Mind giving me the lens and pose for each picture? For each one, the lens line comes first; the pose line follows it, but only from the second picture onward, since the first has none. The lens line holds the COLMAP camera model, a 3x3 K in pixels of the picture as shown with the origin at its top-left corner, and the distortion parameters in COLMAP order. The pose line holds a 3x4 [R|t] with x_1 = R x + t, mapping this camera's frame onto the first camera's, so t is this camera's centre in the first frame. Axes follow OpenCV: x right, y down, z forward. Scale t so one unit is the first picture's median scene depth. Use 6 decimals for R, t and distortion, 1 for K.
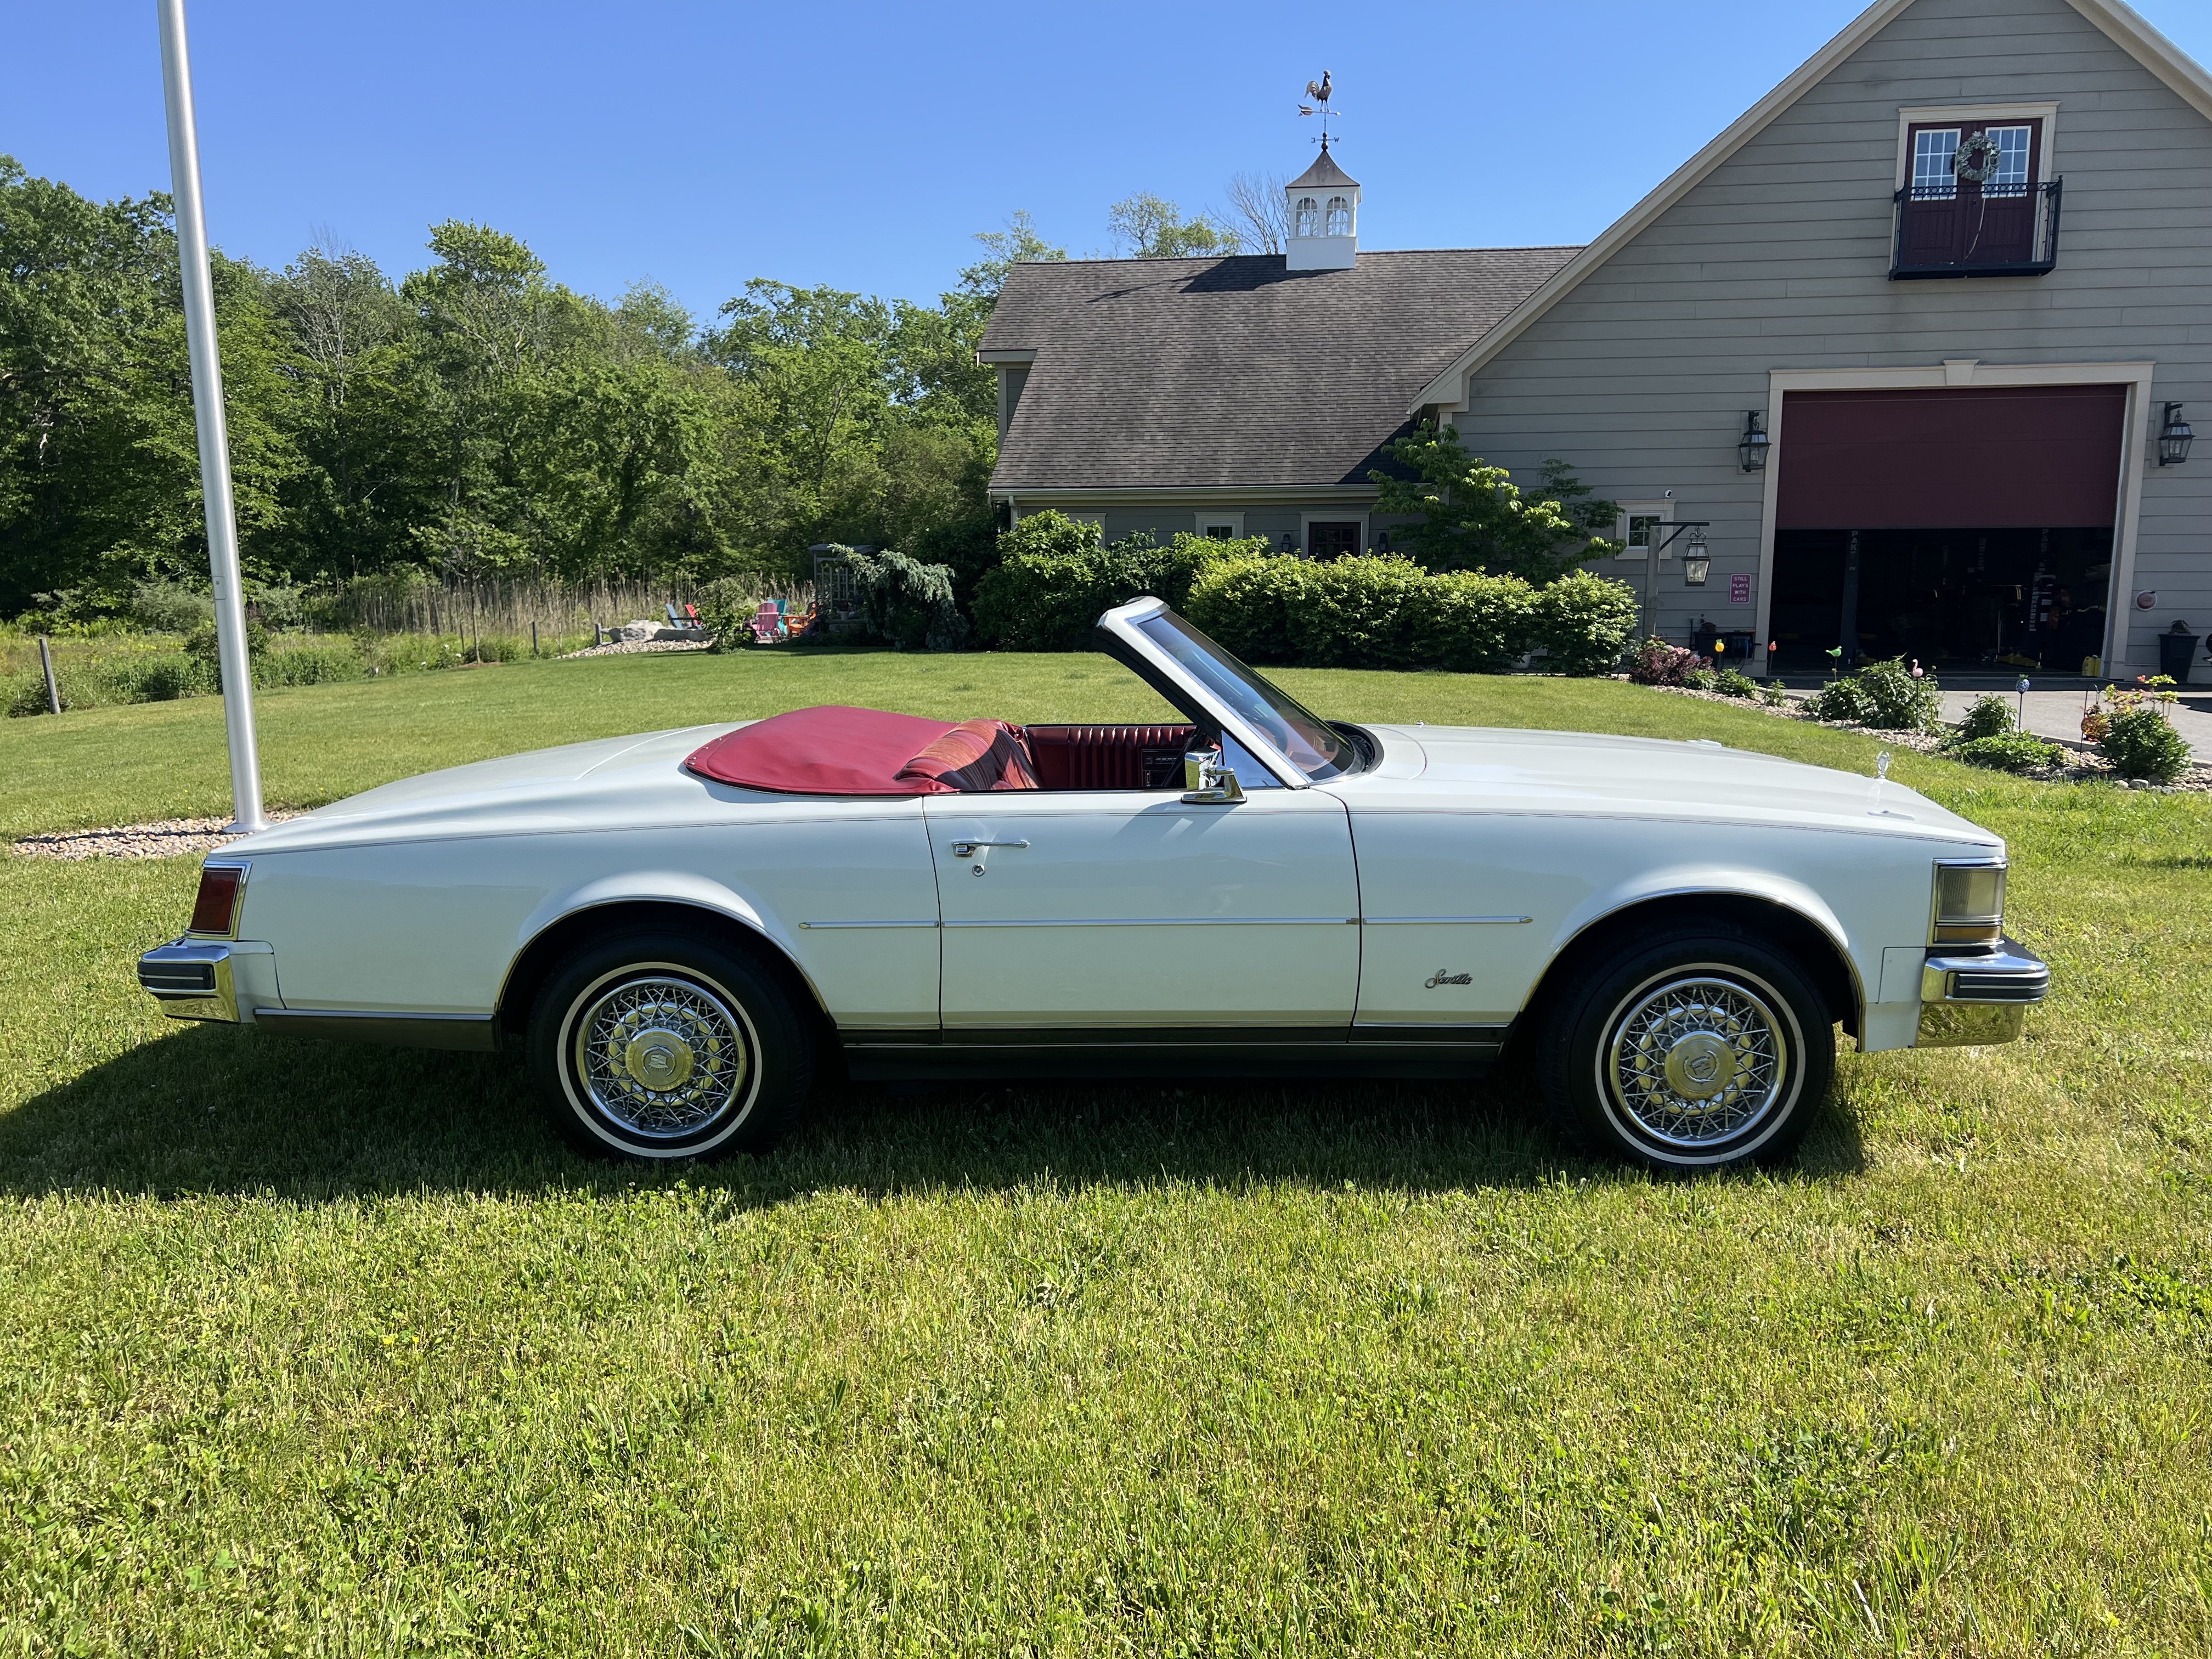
lens RADIAL K [[1651.7, 0, 1102.1], [0, 1651.7, 847.0], [0, 0, 1]] dist [0.022547, -0.017351]
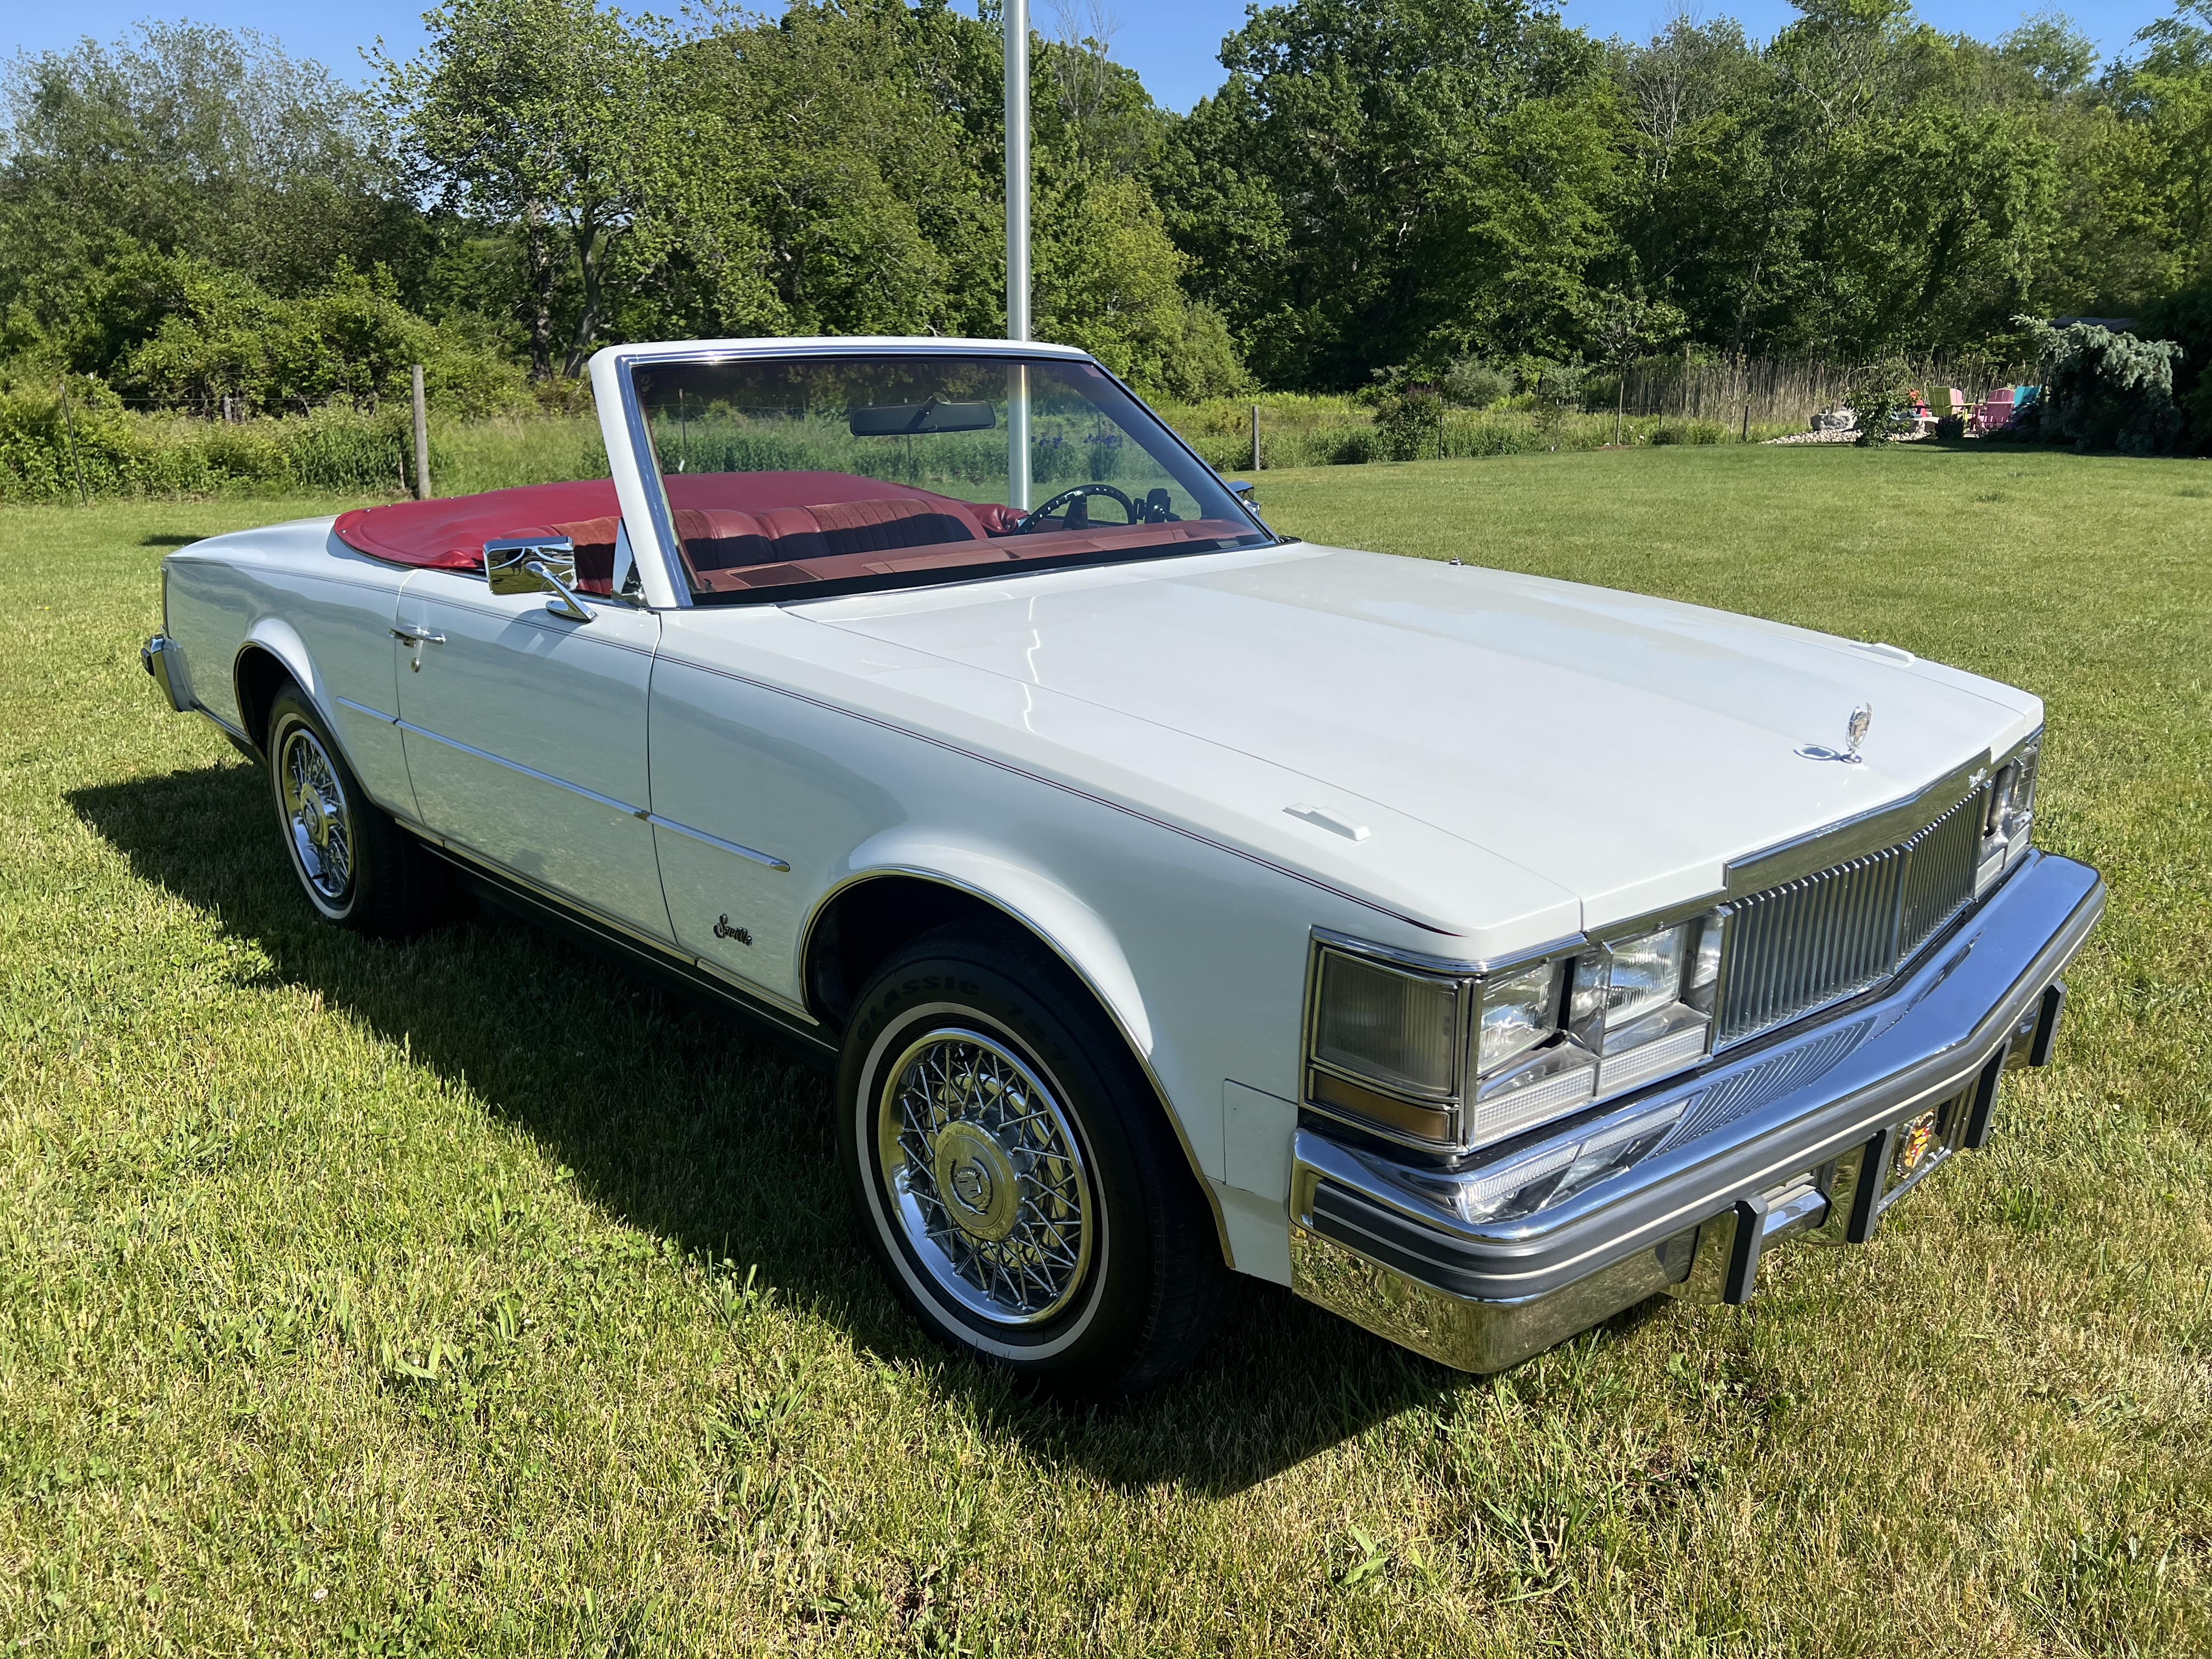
lens RADIAL K [[1651.7, 0, 1112.9], [0, 1651.7, 836.8], [0, 0, 1]] dist [0.022547, -0.017351]
pose [[0.734844, 0.202312, -0.647360, 0.079261], [-0.124549, 0.978496, 0.164419, -0.008433], [0.666703, -0.040195, 0.744239, 0.067495]]
